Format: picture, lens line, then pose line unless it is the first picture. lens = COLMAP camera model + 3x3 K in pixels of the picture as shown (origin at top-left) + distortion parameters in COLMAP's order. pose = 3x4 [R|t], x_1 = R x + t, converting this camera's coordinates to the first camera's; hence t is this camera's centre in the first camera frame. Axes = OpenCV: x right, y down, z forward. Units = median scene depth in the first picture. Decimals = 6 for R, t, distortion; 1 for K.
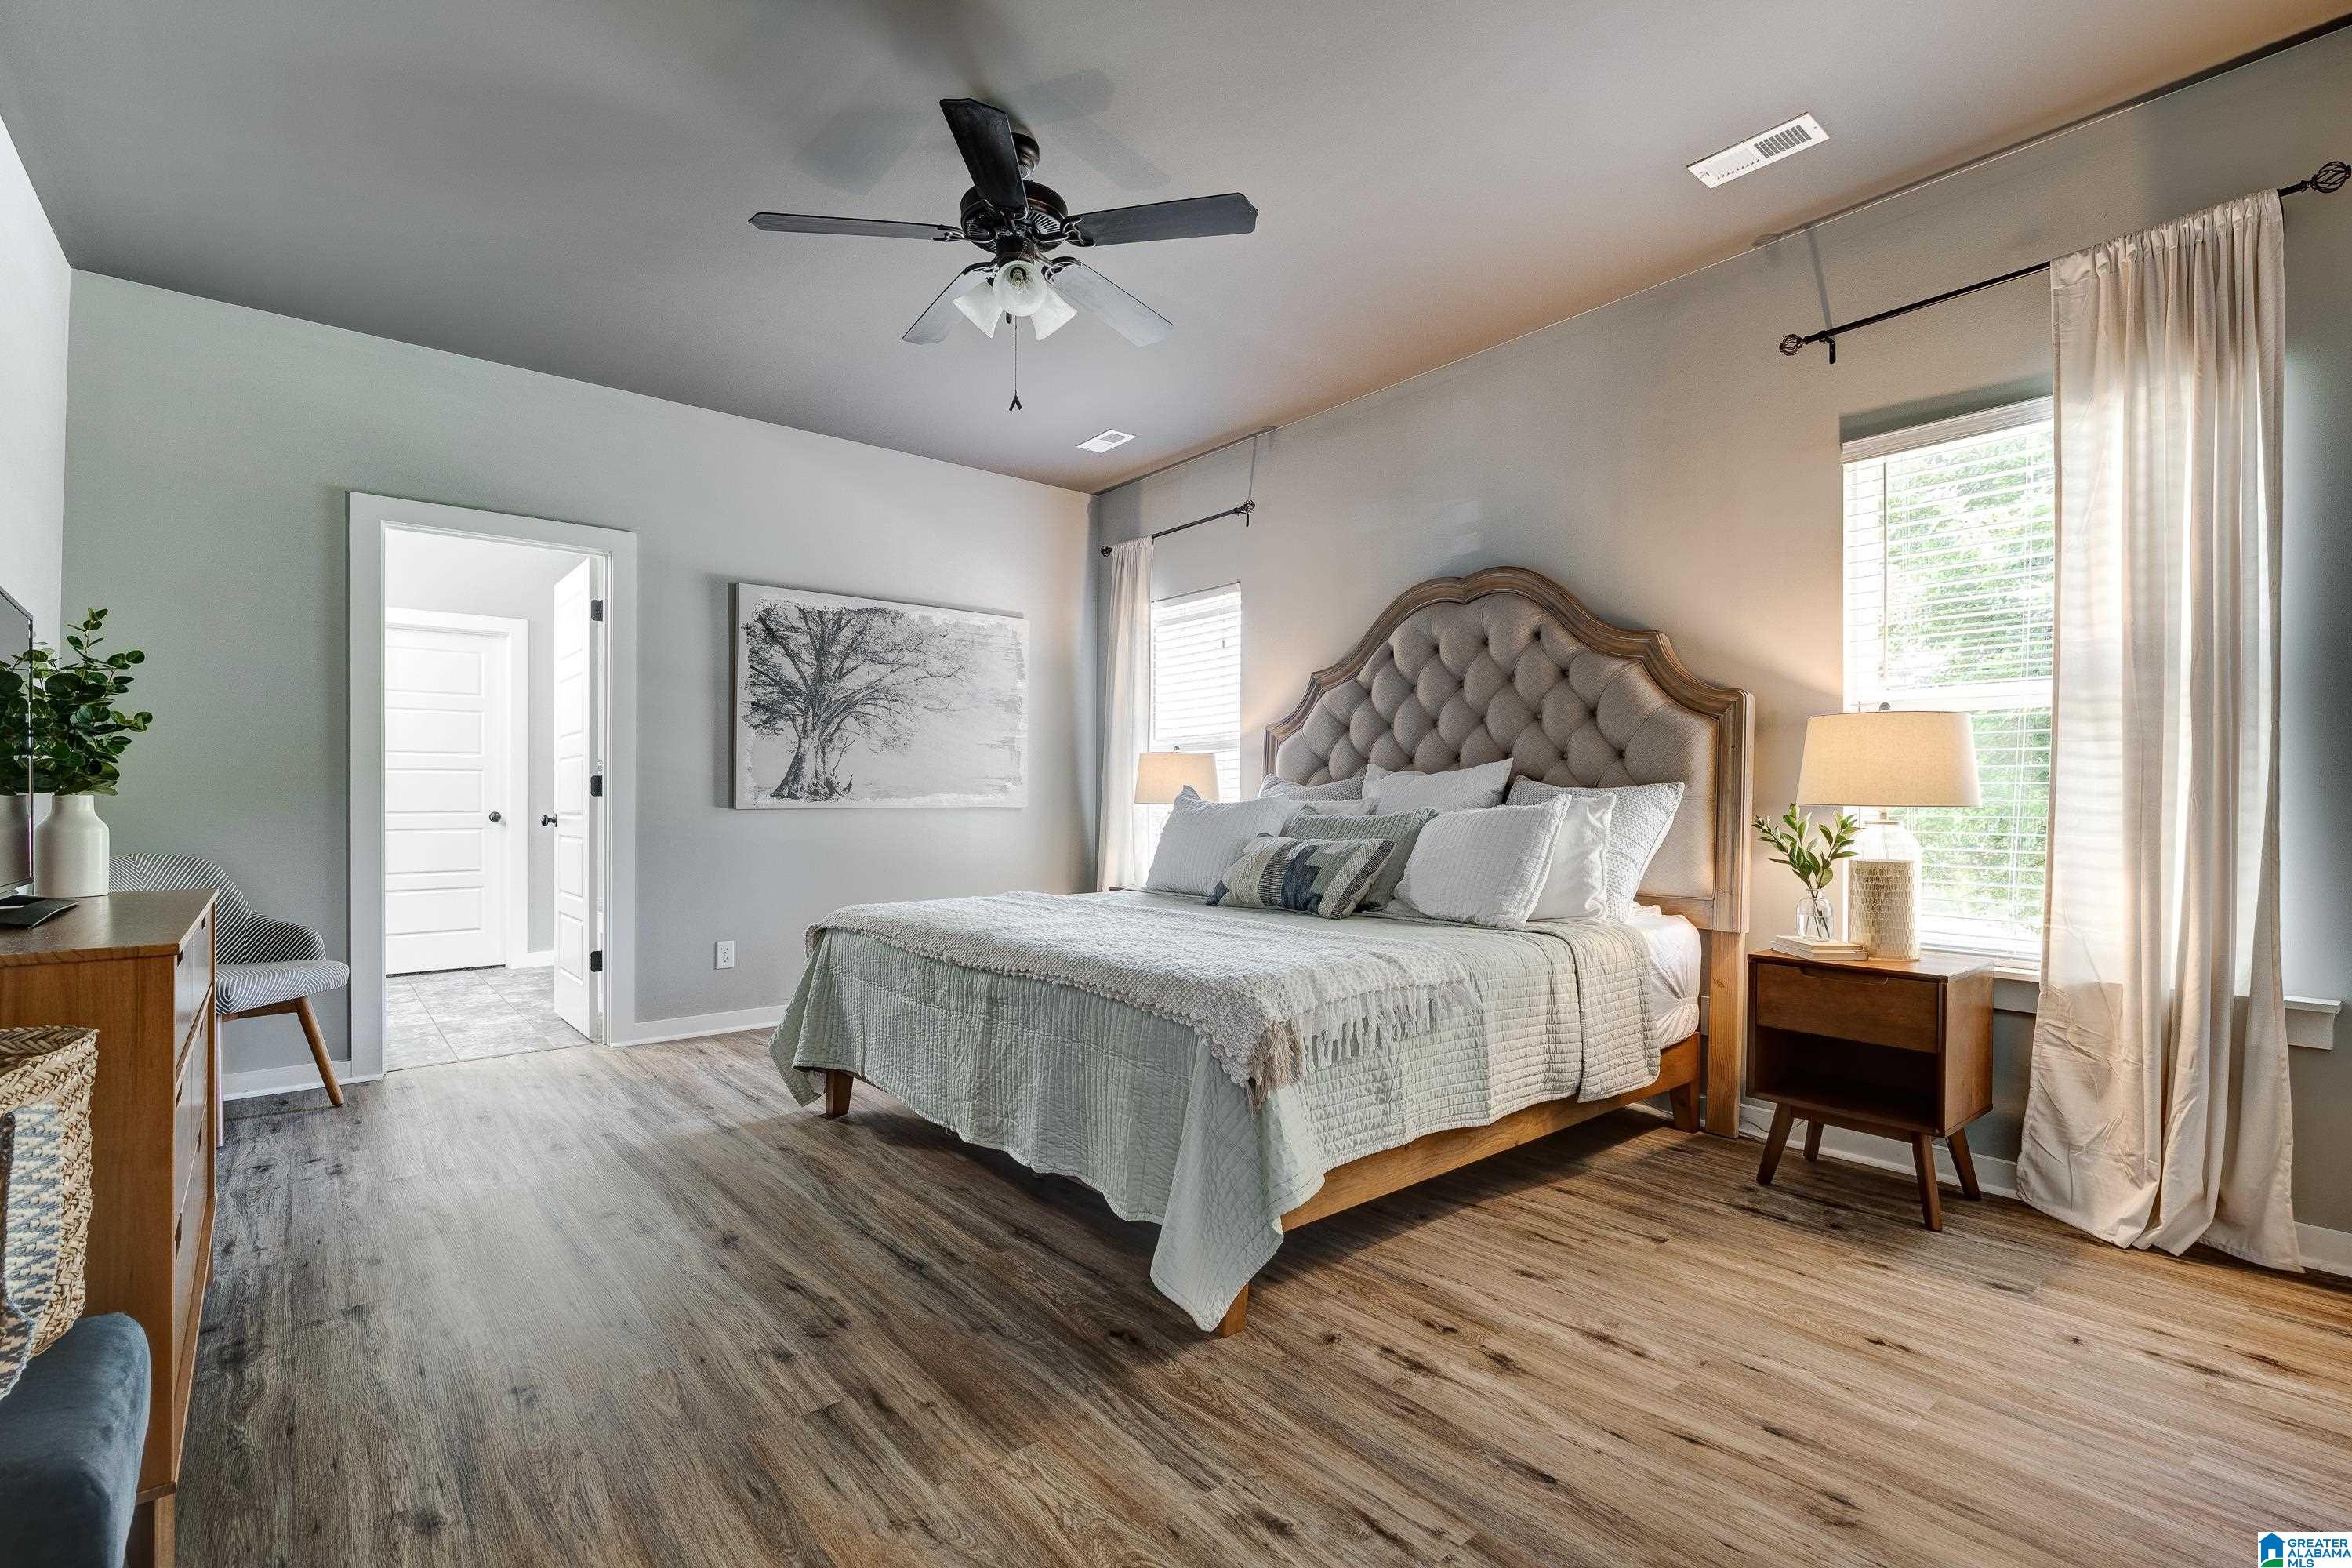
lens RADIAL K [[1069.3, 0, 1175.0], [0, 1069.3, 798.0], [0, 0, 1]] dist [-0.008702, 0.000661]
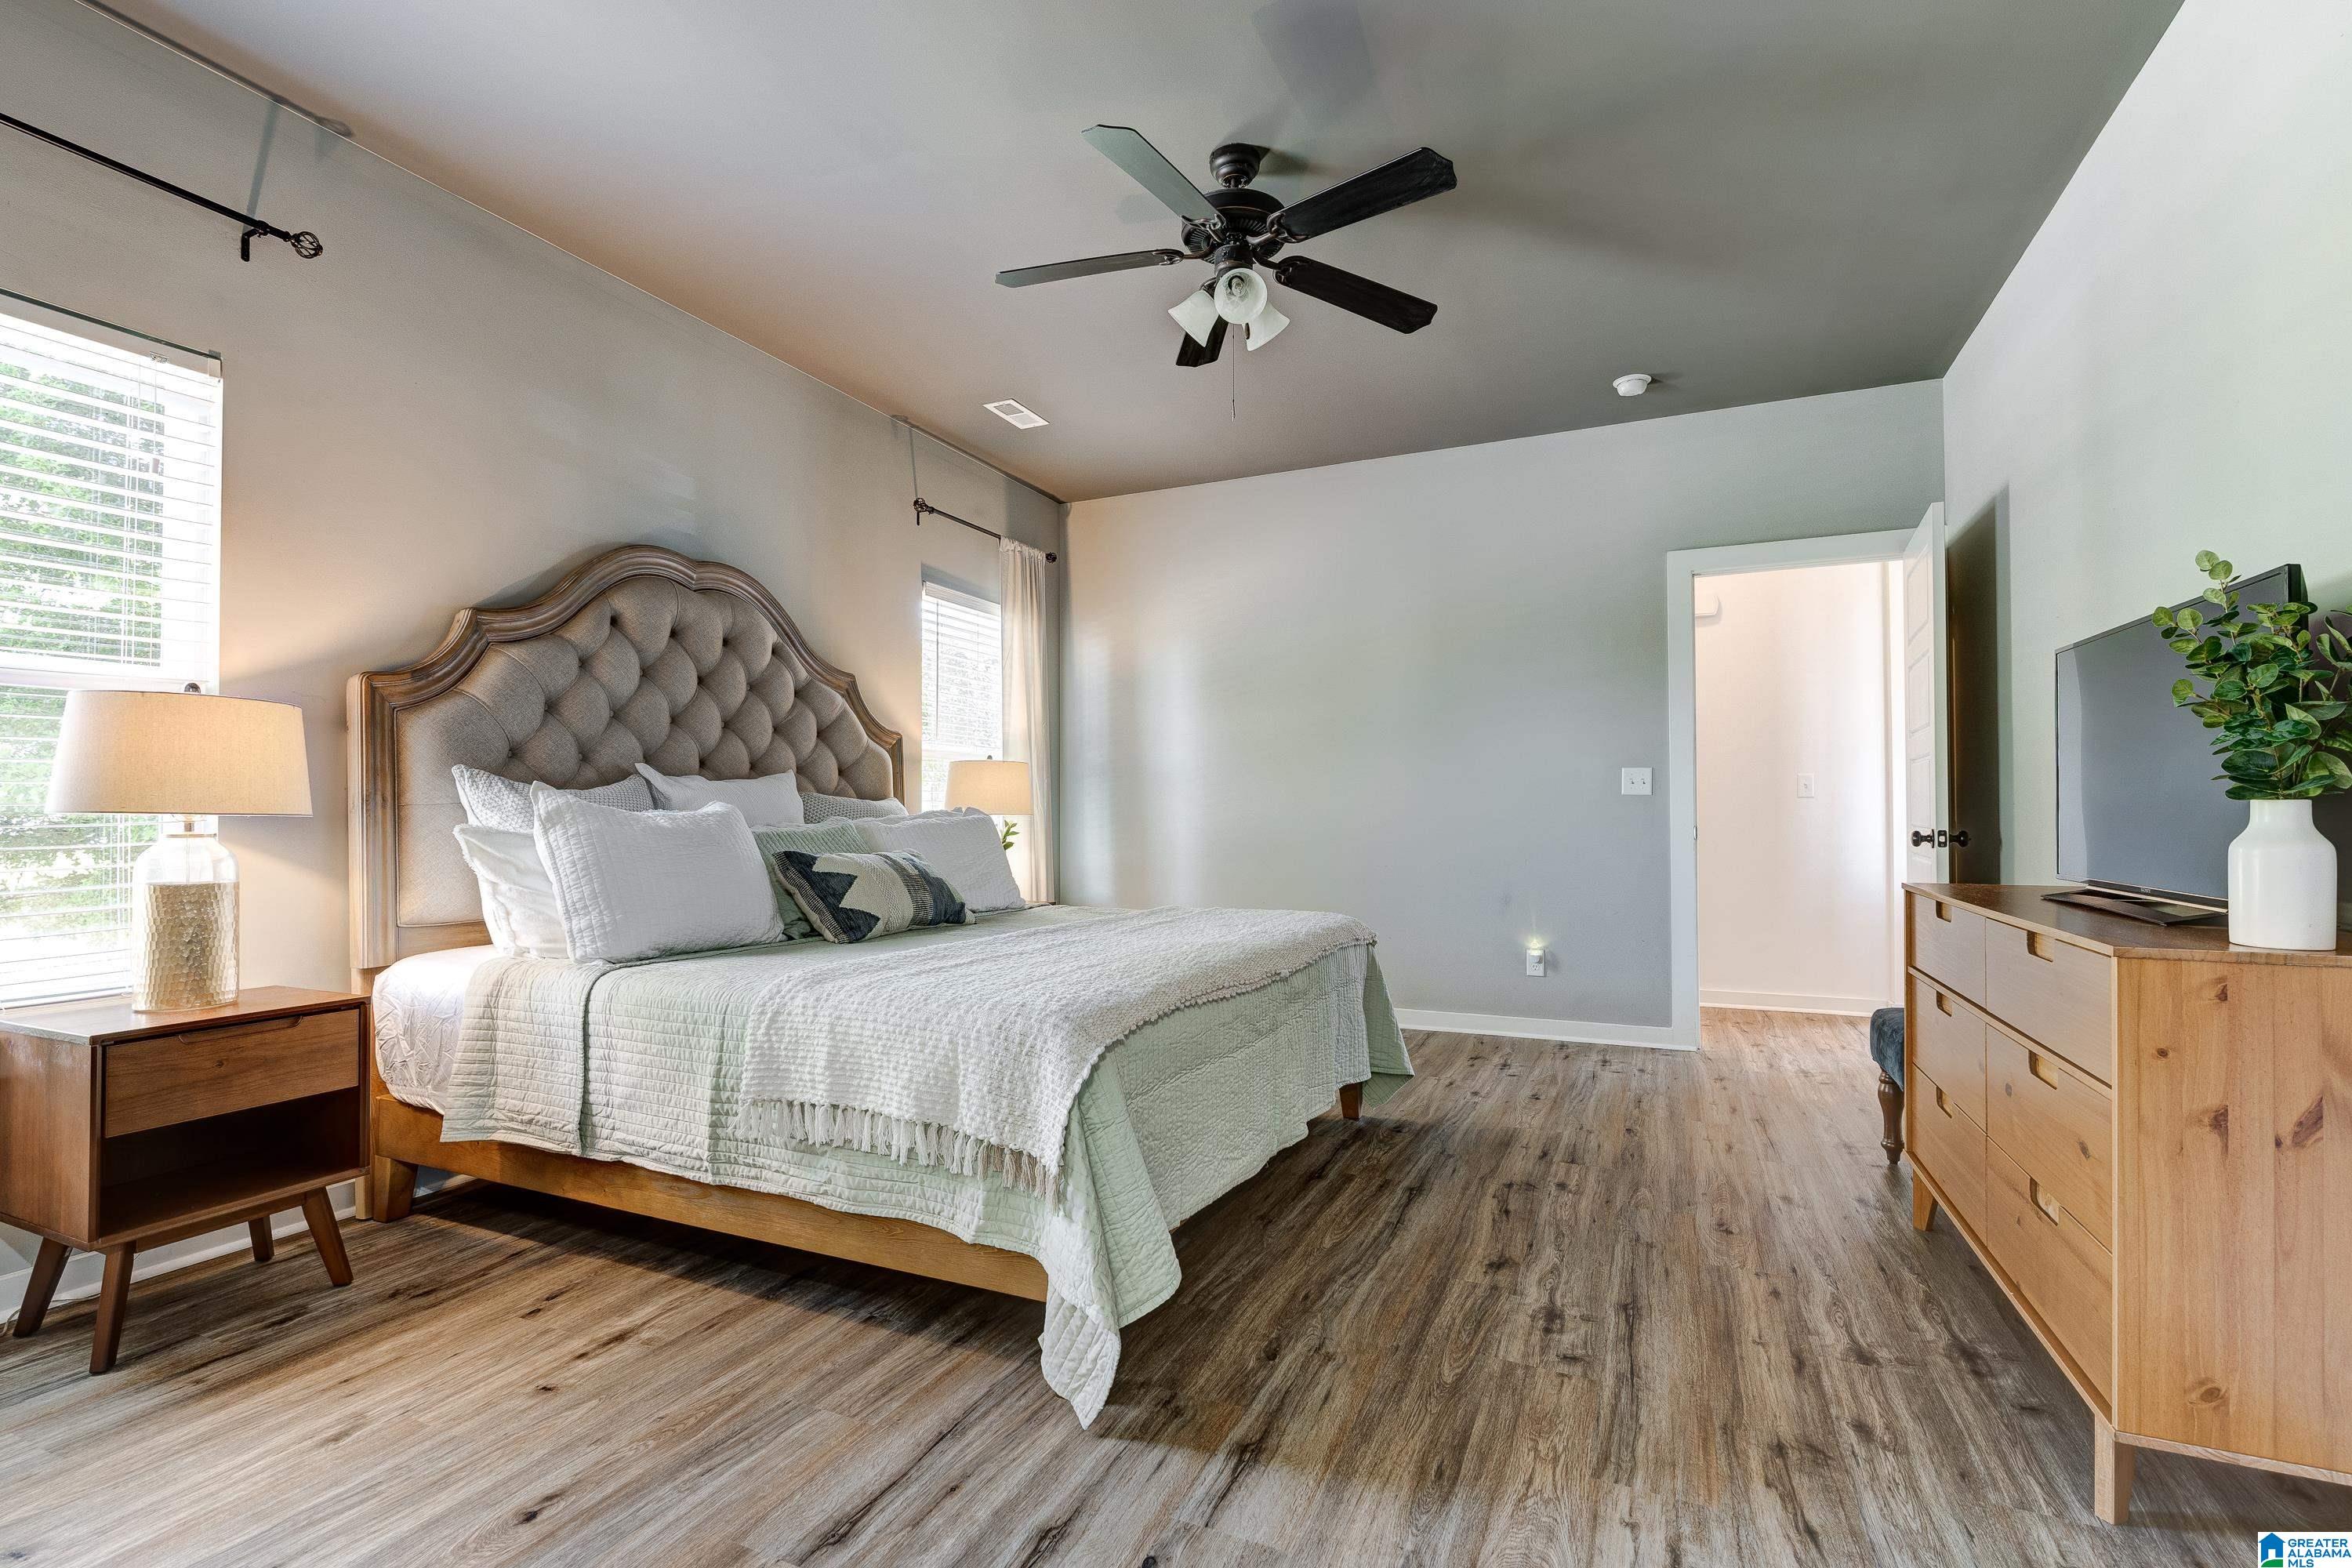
lens RADIAL K [[1069.3, 0, 1175.3], [0, 1069.3, 798.9], [0, 0, 1]] dist [-0.008702, 0.000661]
pose [[-0.434986, 0.009034, 0.900392, -1.178829], [-0.004350, 0.999917, -0.012133, 0.003654], [-0.900426, -0.009194, -0.434911, 1.705727]]
